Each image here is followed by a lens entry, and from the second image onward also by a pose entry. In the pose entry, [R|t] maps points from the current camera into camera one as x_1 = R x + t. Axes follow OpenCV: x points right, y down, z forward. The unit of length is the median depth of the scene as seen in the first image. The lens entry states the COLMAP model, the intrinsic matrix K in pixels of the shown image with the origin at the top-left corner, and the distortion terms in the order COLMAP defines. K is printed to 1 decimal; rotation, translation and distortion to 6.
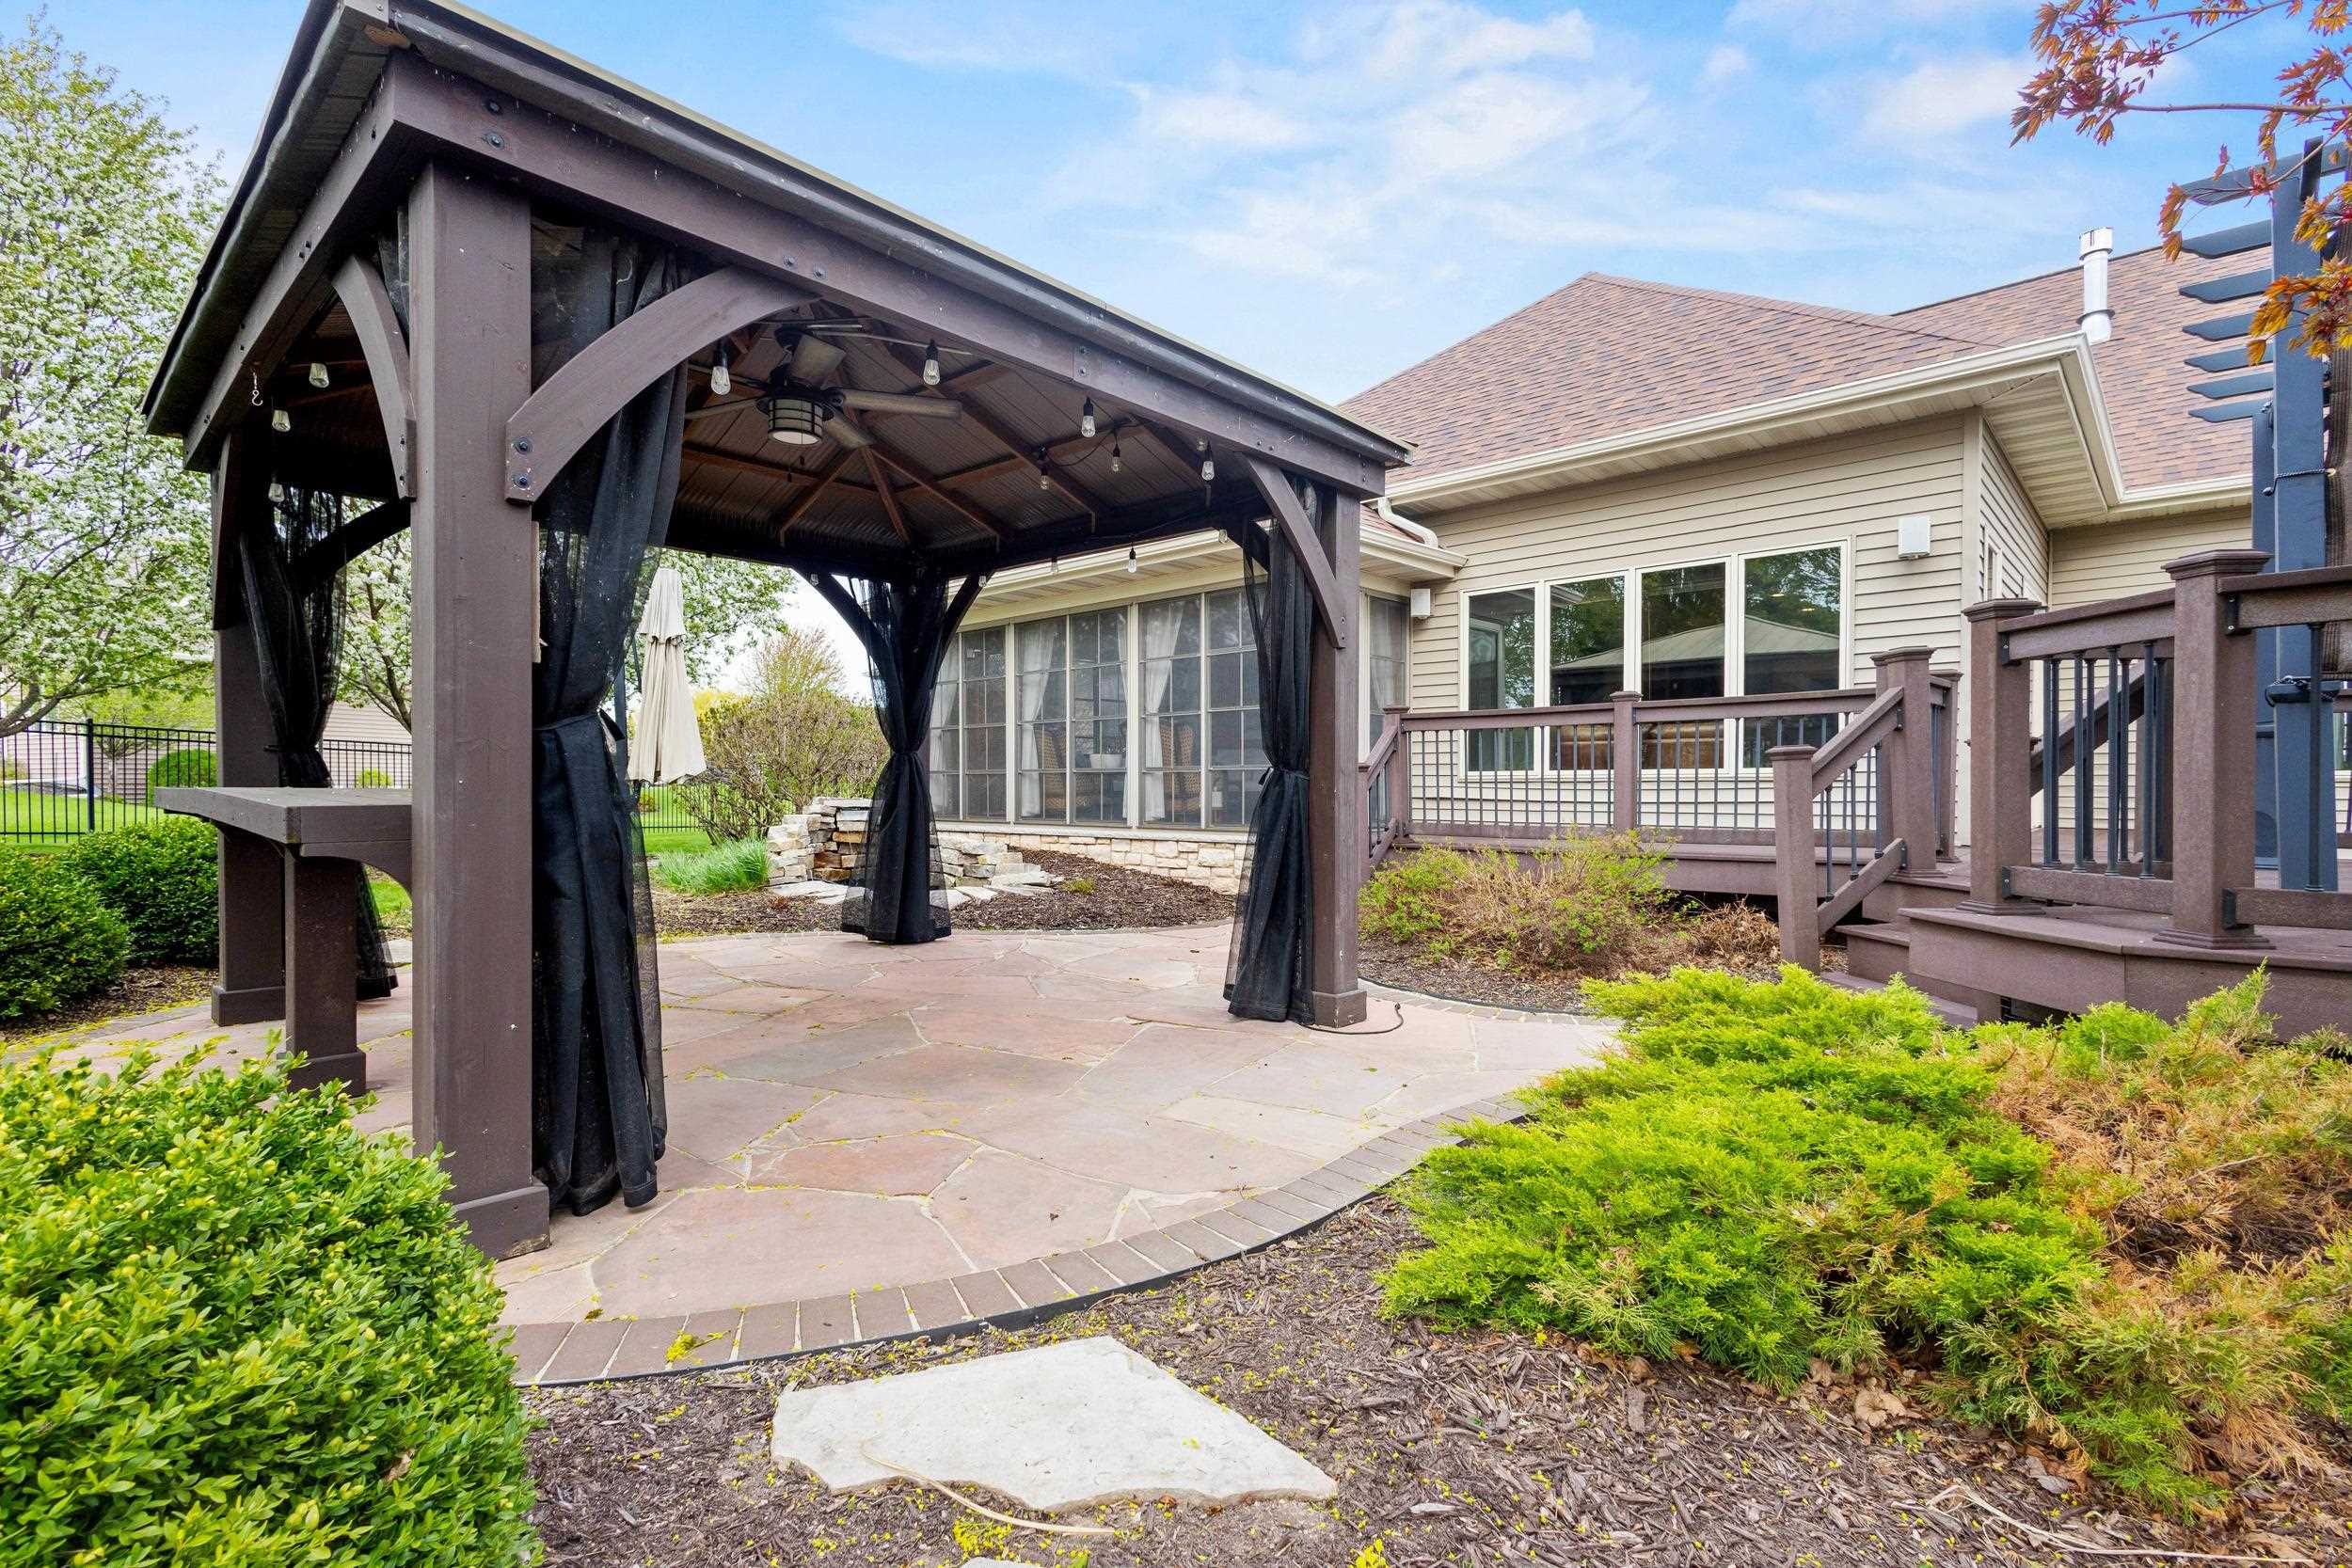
lens RADIAL K [[1082.5, 0, 1188.0], [0, 1082.5, 787.0], [0, 0, 1]] dist [0.009595, -0.004617]
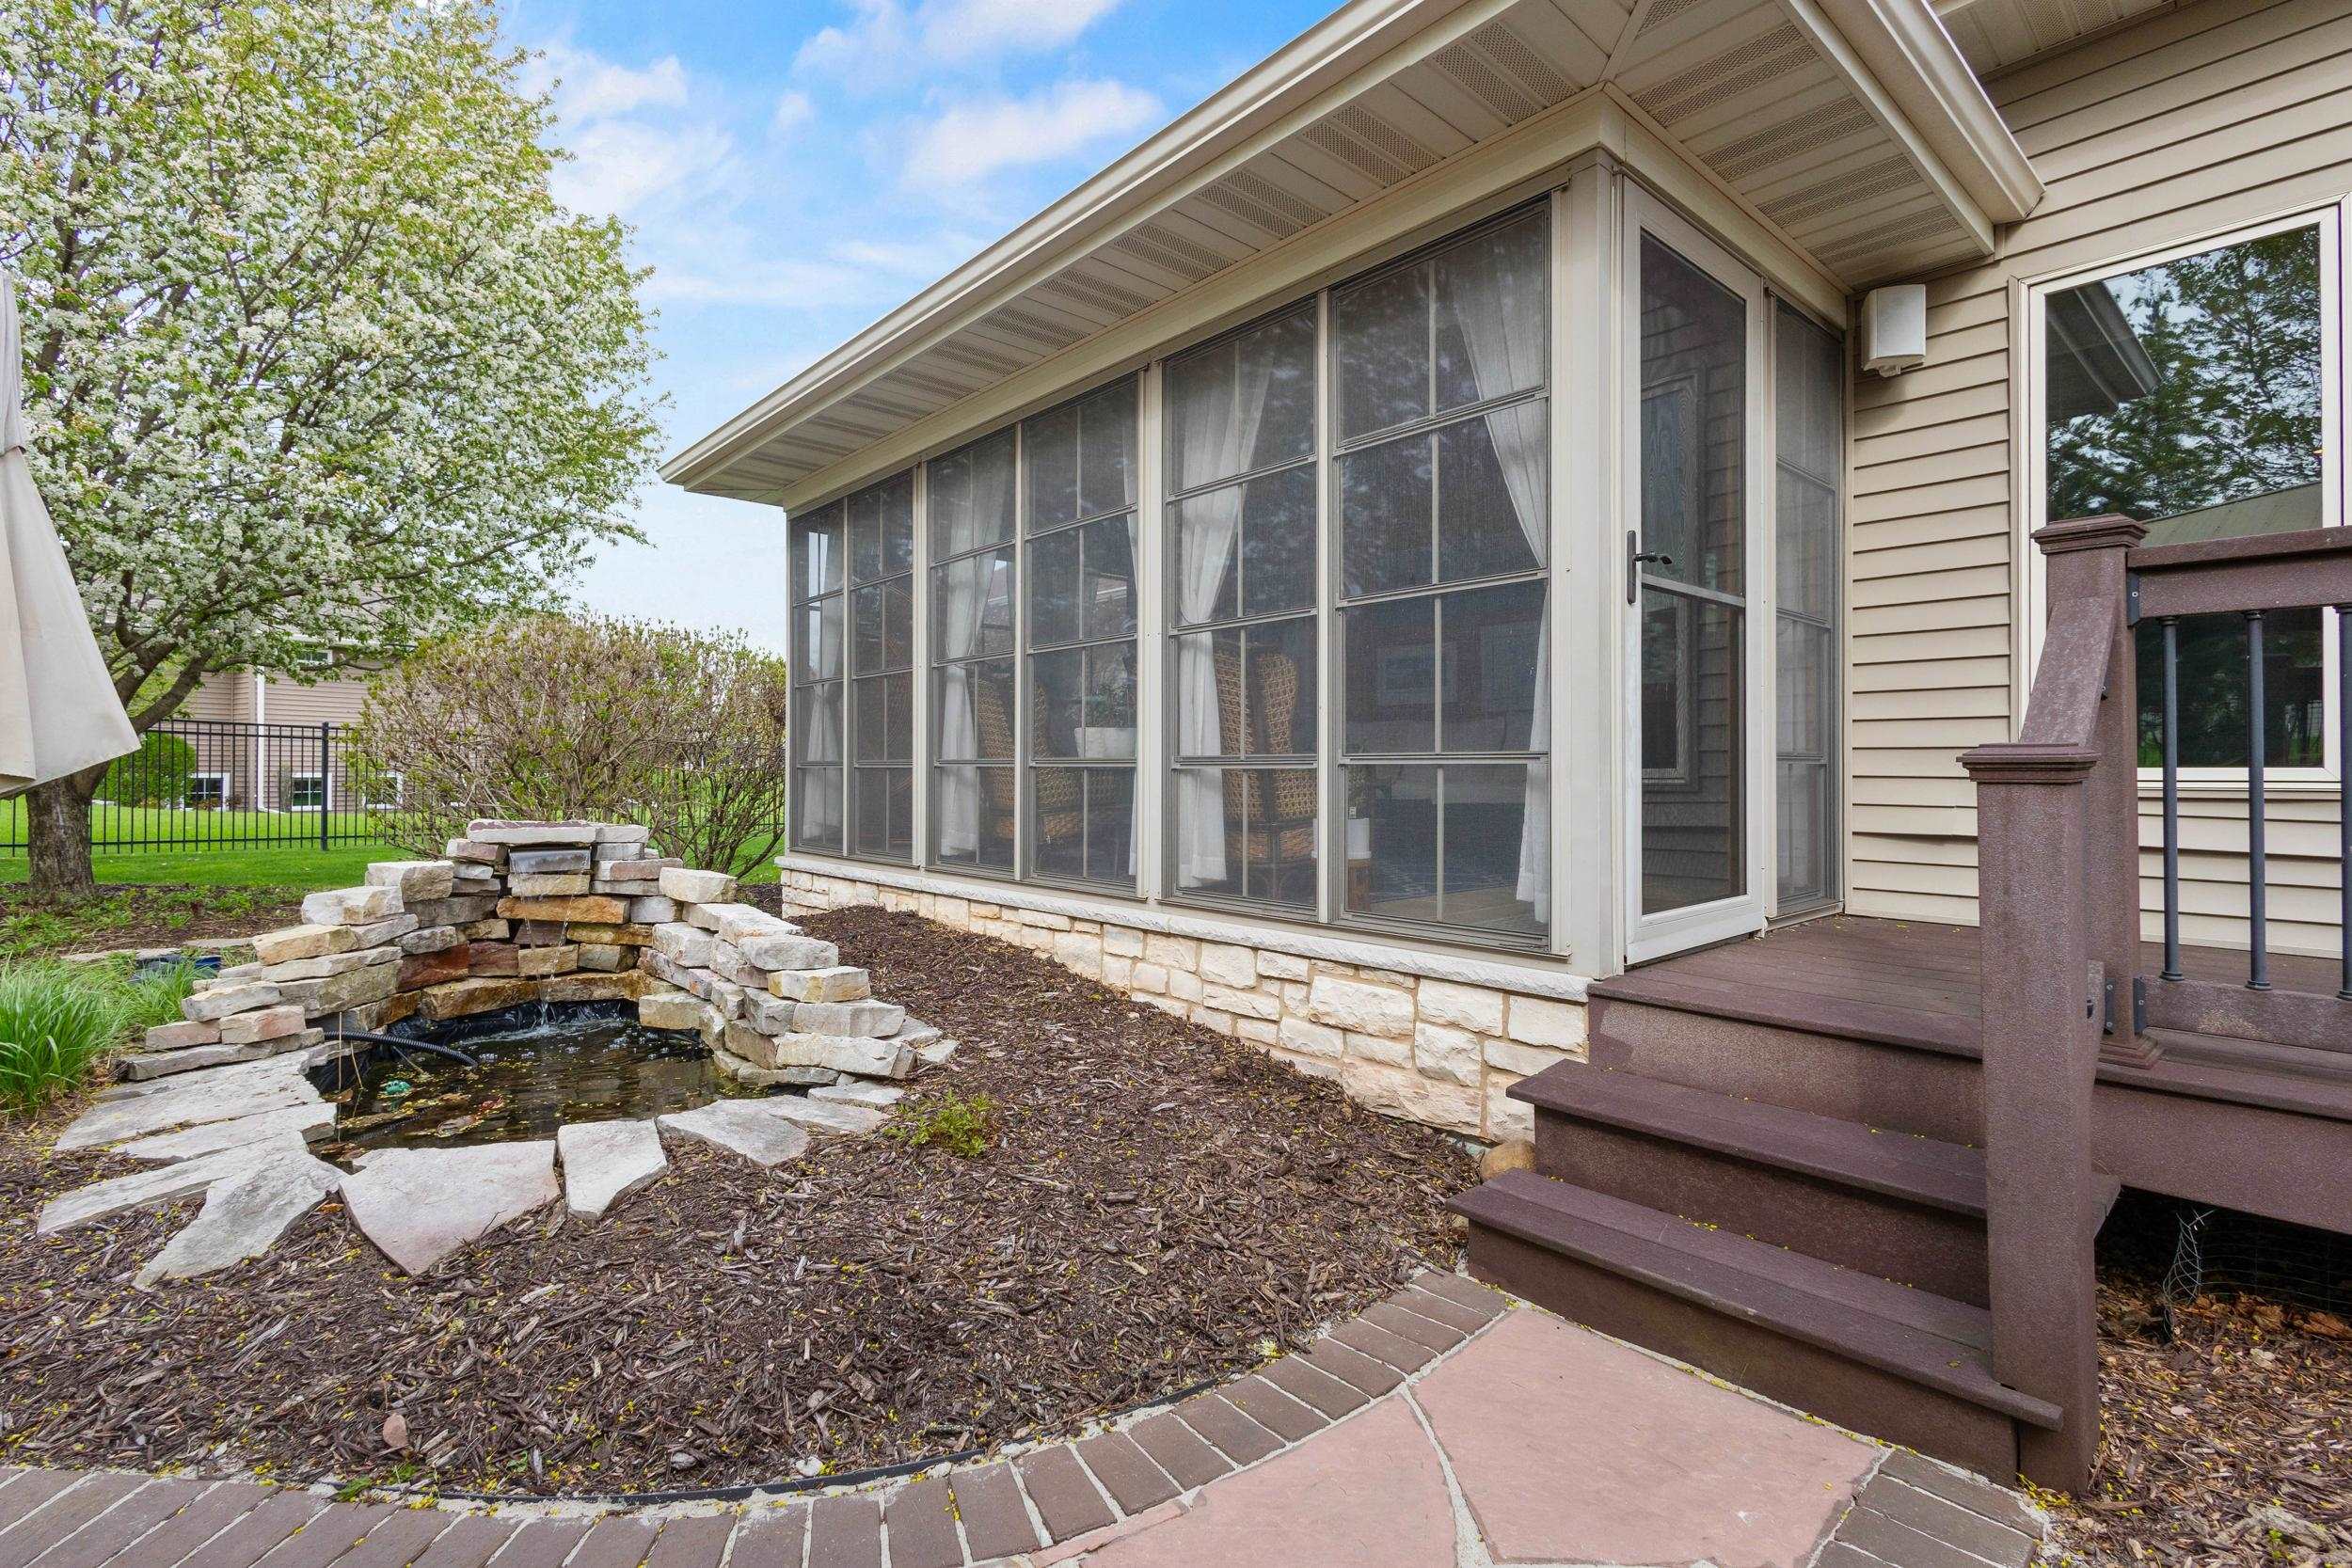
lens RADIAL K [[1082.5, 0, 1173.8], [0, 1082.5, 760.5], [0, 0, 1]] dist [0.009595, -0.004617]
pose [[0.995455, 0.001803, -0.095221, -0.002025], [-0.003184, 0.999892, -0.014350, -0.010805], [0.095184, 0.014588, 0.995353, 0.595518]]
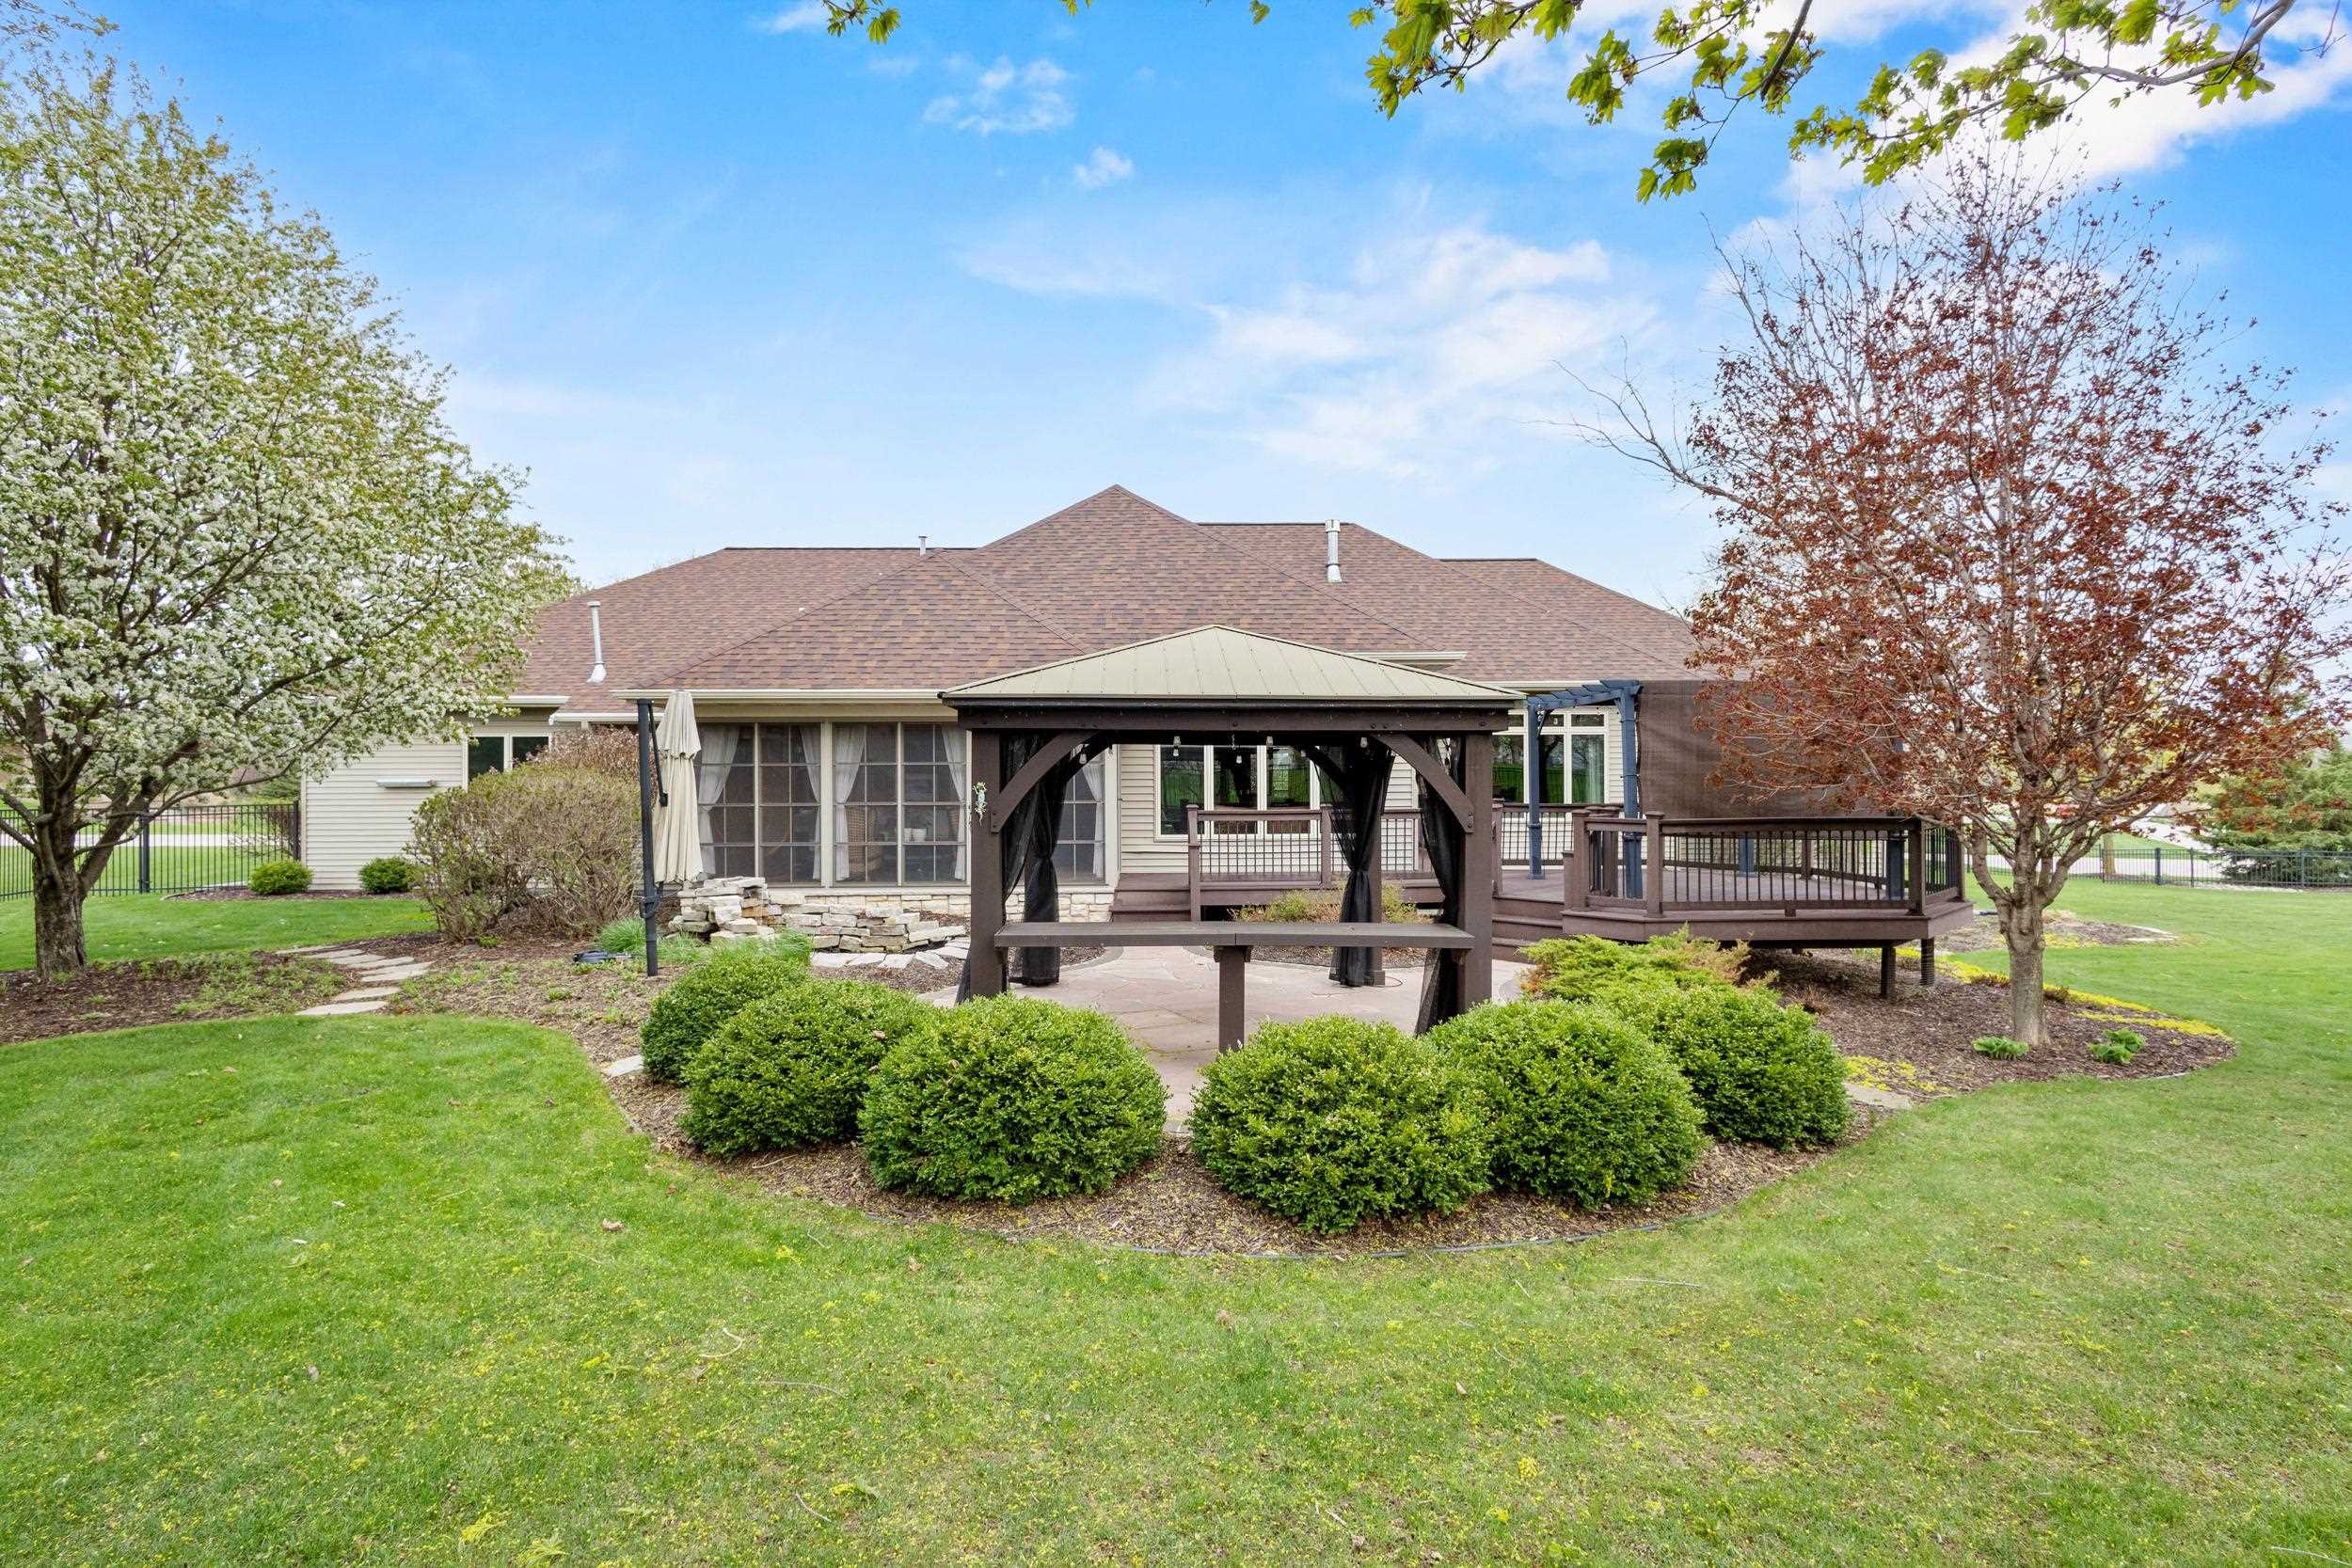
lens RADIAL K [[1082.5, 0, 1172.2], [0, 1082.5, 794.5], [0, 0, 1]] dist [0.009595, -0.004617]
pose [[0.708808, -0.014199, 0.705258, -0.840395], [0.008444, 0.999897, 0.011644, -0.091416], [-0.705350, -0.002299, 0.708855, -0.135647]]
